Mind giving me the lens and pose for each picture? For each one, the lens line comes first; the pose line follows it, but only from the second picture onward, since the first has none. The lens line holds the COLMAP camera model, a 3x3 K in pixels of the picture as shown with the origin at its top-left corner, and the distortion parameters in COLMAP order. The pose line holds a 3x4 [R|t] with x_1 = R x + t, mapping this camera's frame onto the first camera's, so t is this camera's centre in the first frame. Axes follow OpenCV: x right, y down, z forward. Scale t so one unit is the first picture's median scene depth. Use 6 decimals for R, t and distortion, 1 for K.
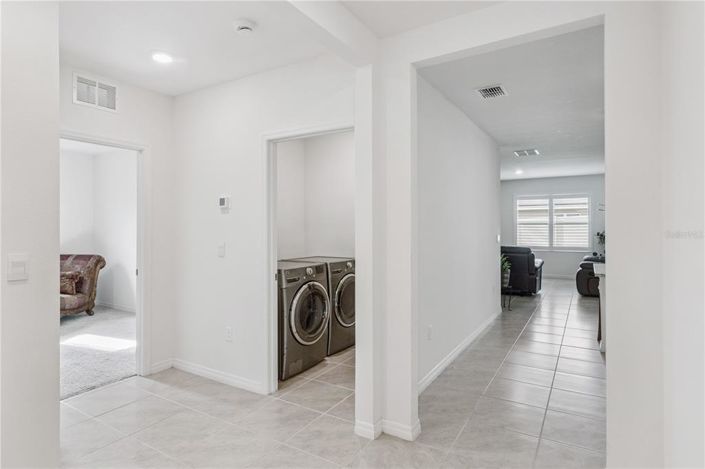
lens RADIAL K [[392.8, 0, 355.3], [0, 392.8, 230.4], [0, 0, 1]] dist [-0.003150, -0.000721]
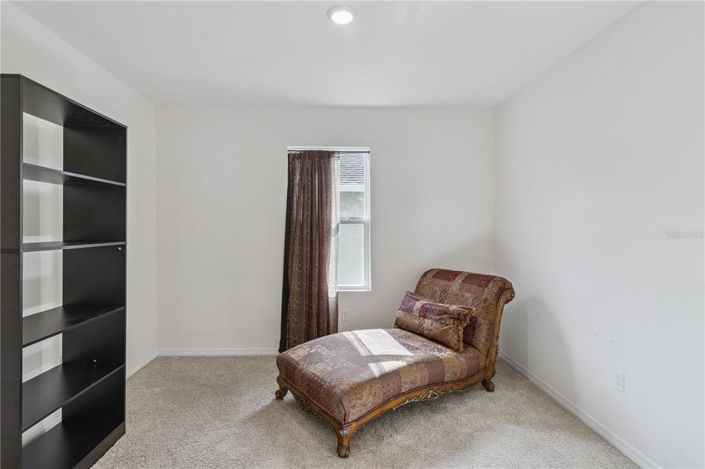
lens RADIAL K [[361.2, 0, 352.3], [0, 361.2, 231.4], [0, 0, 1]] dist [0.003981, 0.000230]
pose [[0.558261, -0.001496, -0.829664, -0.358998], [0.000644, 0.999999, -0.001370, 0.000194], [0.829665, 0.000230, 0.558262, 0.553883]]
